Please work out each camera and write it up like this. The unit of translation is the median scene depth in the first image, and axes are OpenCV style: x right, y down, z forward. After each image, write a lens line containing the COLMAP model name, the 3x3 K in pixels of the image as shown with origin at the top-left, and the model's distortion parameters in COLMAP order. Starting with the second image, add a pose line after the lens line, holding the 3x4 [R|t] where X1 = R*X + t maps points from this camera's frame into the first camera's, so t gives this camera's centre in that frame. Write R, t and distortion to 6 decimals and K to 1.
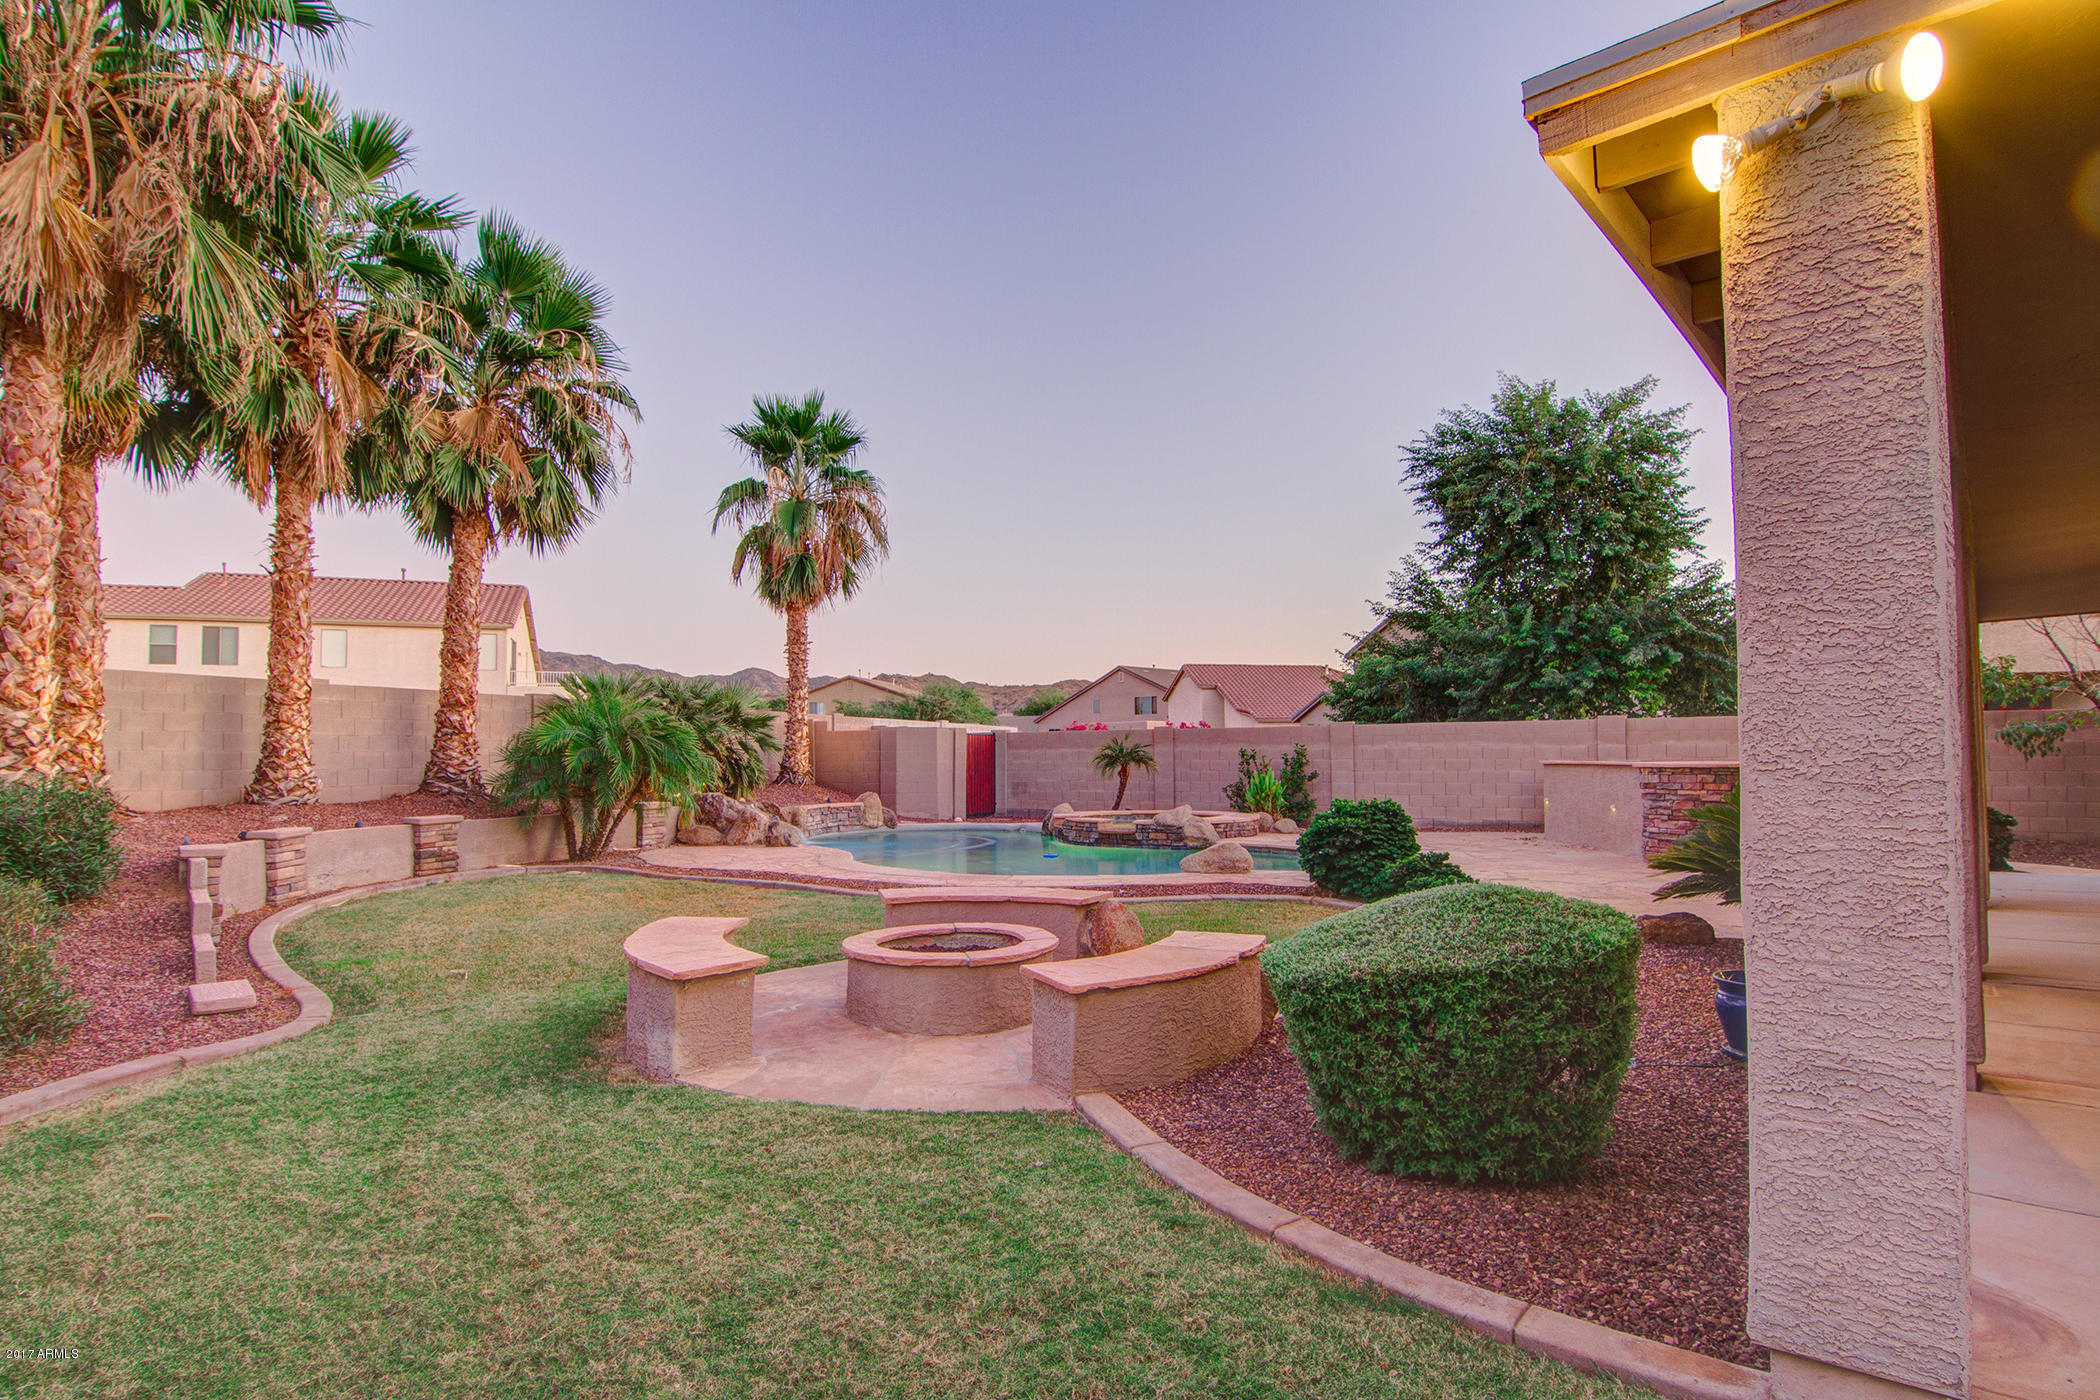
lens RADIAL K [[1081.3, 0, 1040.5], [0, 1081.3, 696.2], [0, 0, 1]] dist [-0.004009, -0.010928]
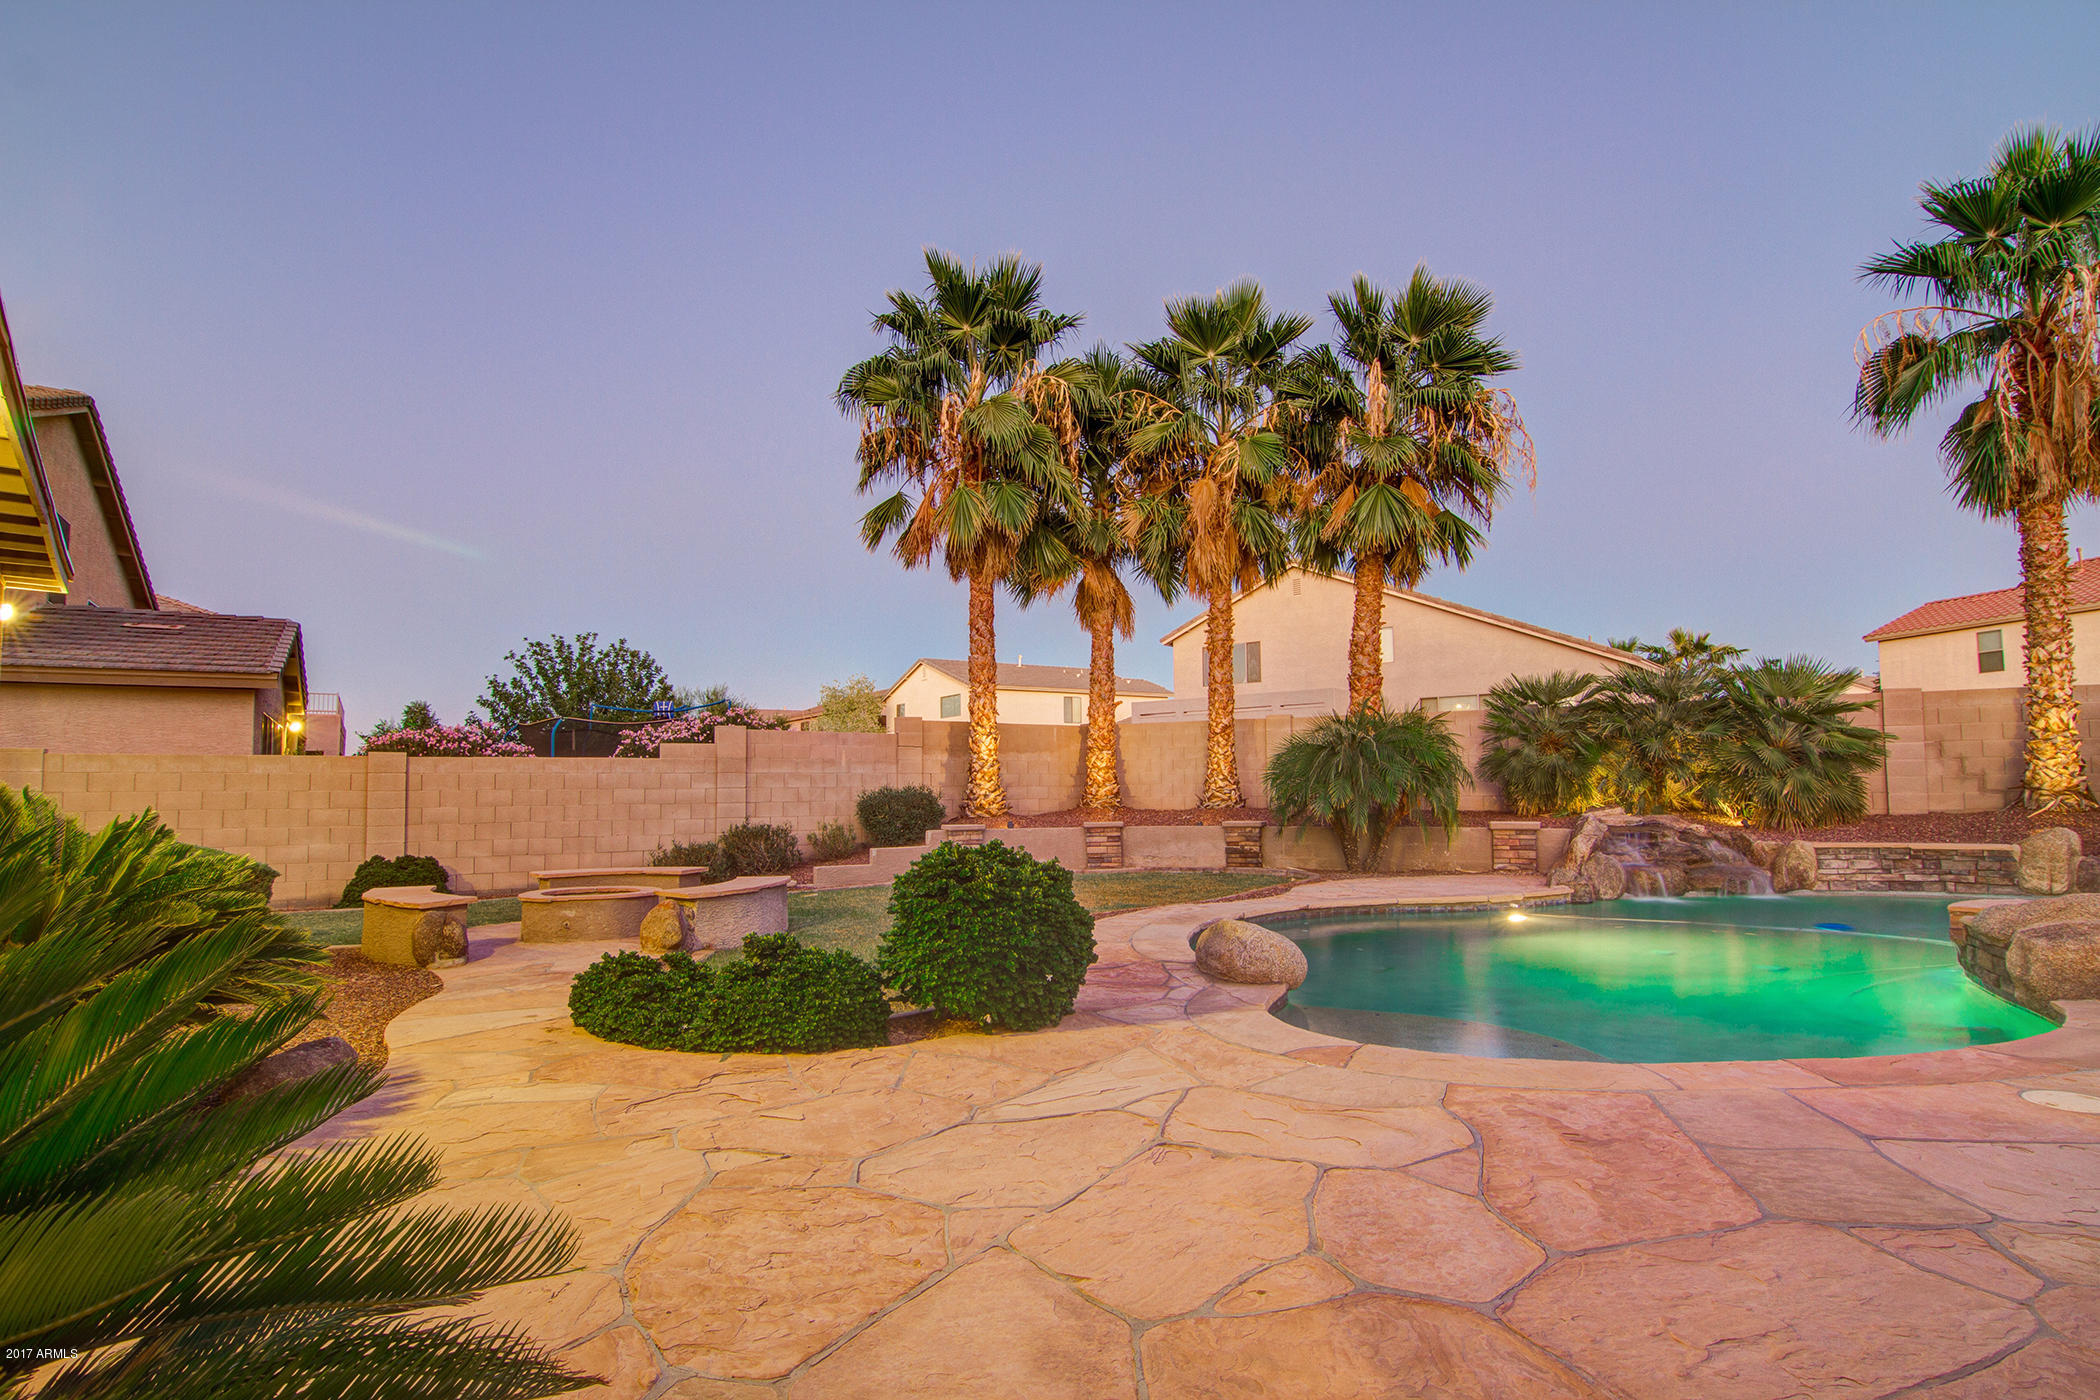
lens RADIAL K [[1081.3, 0, 1040.5], [0, 1081.3, 696.2], [0, 0, 1]] dist [-0.004009, -0.010928]
pose [[-0.159629, -0.077549, -0.984126, 0.711501], [0.064250, 0.993980, -0.088747, 0.062914], [0.985084, -0.077397, -0.153685, 0.961438]]
